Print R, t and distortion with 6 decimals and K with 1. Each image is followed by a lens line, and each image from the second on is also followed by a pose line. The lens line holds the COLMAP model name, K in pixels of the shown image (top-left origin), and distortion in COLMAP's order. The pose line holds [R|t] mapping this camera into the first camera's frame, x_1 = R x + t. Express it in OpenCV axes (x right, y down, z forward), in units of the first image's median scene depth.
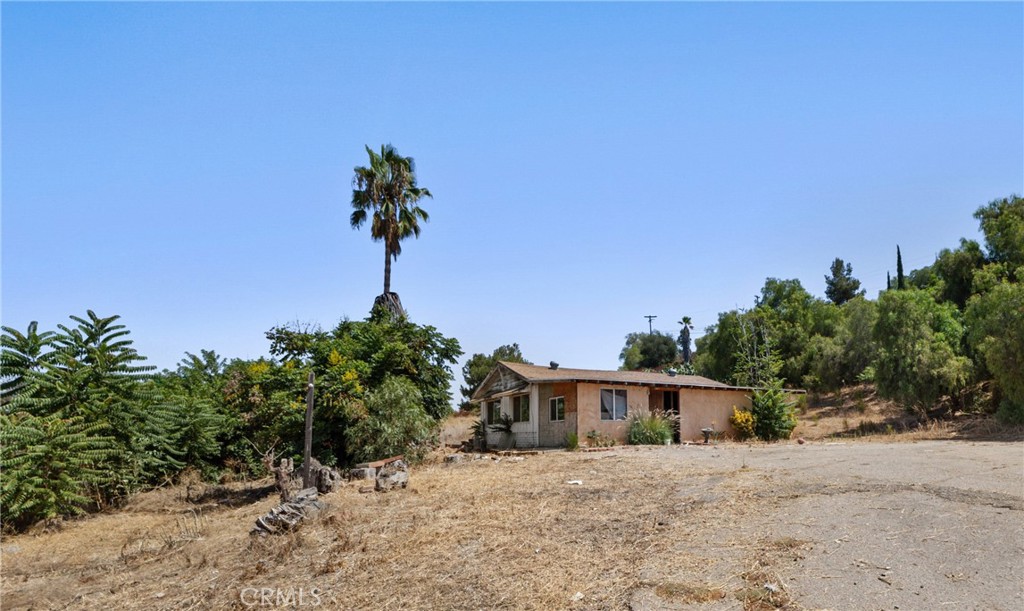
lens RADIAL K [[539.2, 0, 594.6], [0, 539.2, 391.1], [0, 0, 1]] dist [0.000294, -0.000246]
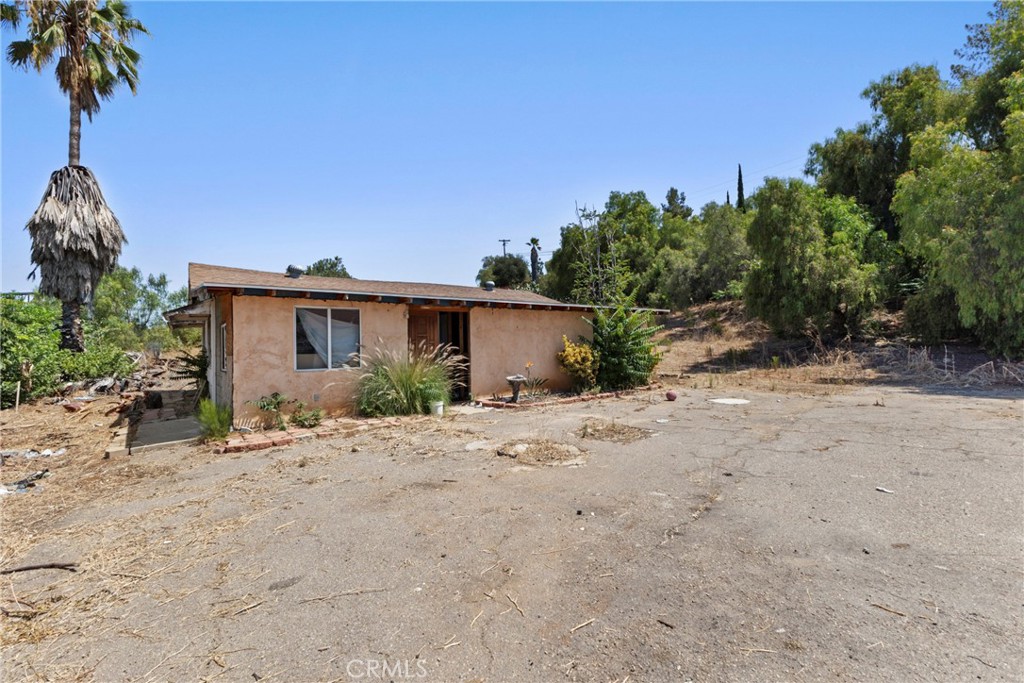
lens RADIAL K [[449.6, 0, 512.0], [0, 449.6, 341.5], [0, 0, 1]] dist [0.000638, 0.000524]
pose [[0.994899, -0.008672, 0.100504, 0.106993], [0.001503, 0.997462, 0.071189, -0.001663], [-0.100866, -0.070675, 0.992387, 0.358473]]
